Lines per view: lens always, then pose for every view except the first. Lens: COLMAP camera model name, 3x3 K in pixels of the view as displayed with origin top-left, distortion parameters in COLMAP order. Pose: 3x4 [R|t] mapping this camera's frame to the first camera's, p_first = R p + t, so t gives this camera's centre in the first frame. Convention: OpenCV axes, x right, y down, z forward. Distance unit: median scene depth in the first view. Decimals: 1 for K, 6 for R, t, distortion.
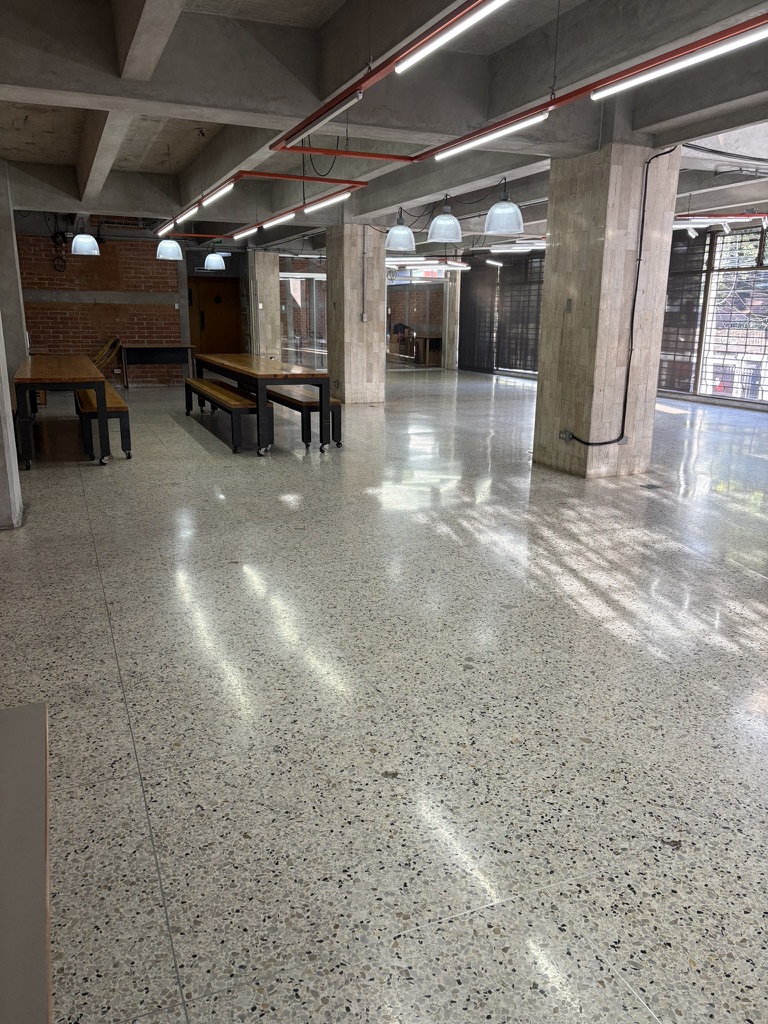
lens RADIAL K [[784.4, 0, 395.2], [0, 784.4, 521.4], [0, 0, 1]] dist [0.050735, -0.057259]
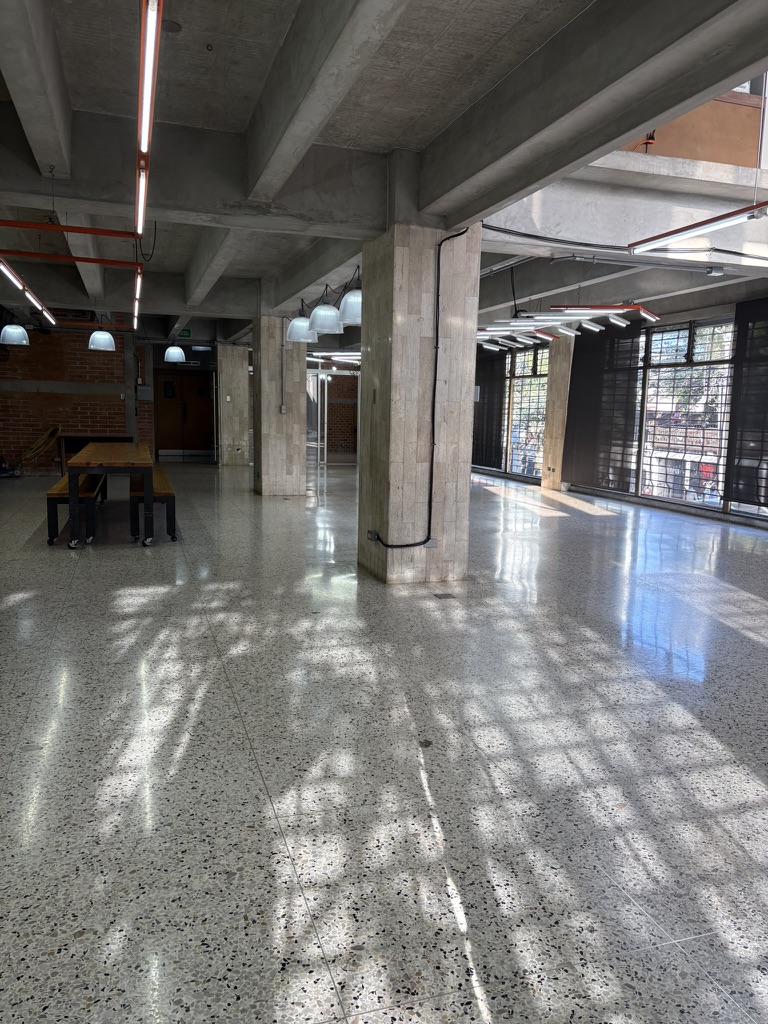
lens RADIAL K [[784.4, 0, 407.1], [0, 784.4, 533.4], [0, 0, 1]] dist [0.050735, -0.057259]
pose [[0.997443, 0.025420, -0.066800, 0.321966], [-0.032208, 0.994202, -0.102595, -0.021365], [0.063805, 0.104484, 0.992478, 0.110522]]
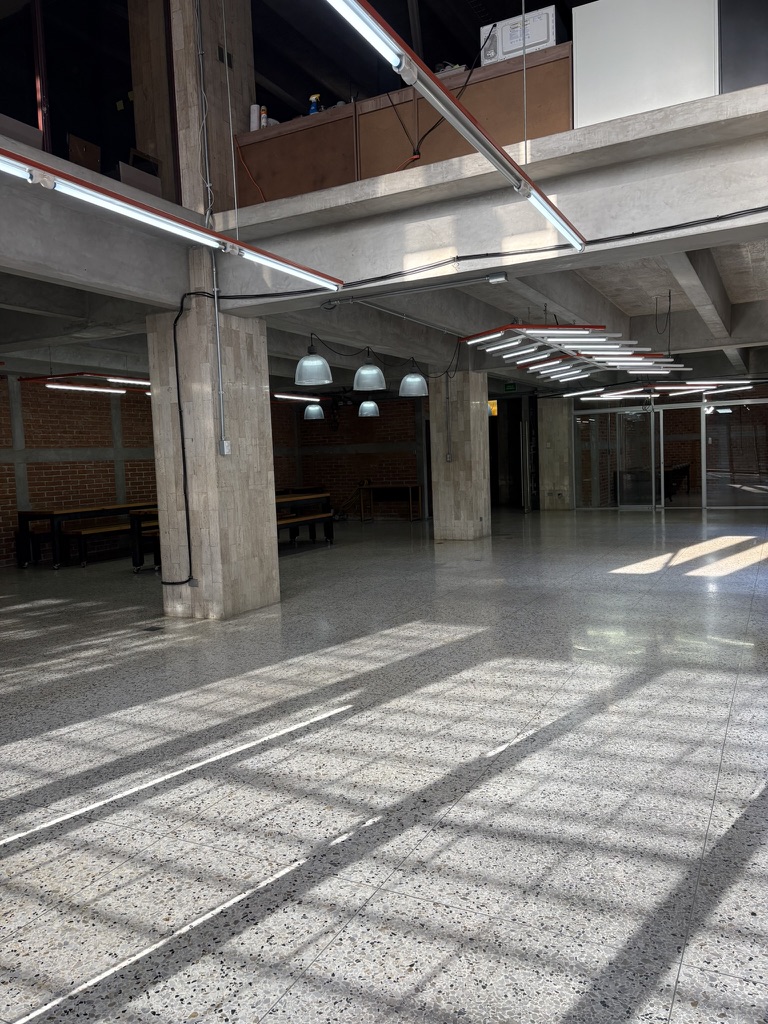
lens RADIAL K [[784.4, 0, 374.3], [0, 784.4, 517.1], [0, 0, 1]] dist [0.050735, -0.057259]
pose [[0.637526, 0.020835, -0.770147, 1.206836], [-0.151282, 0.983559, -0.098621, -0.121436], [0.755430, 0.179383, 0.630196, 0.529844]]
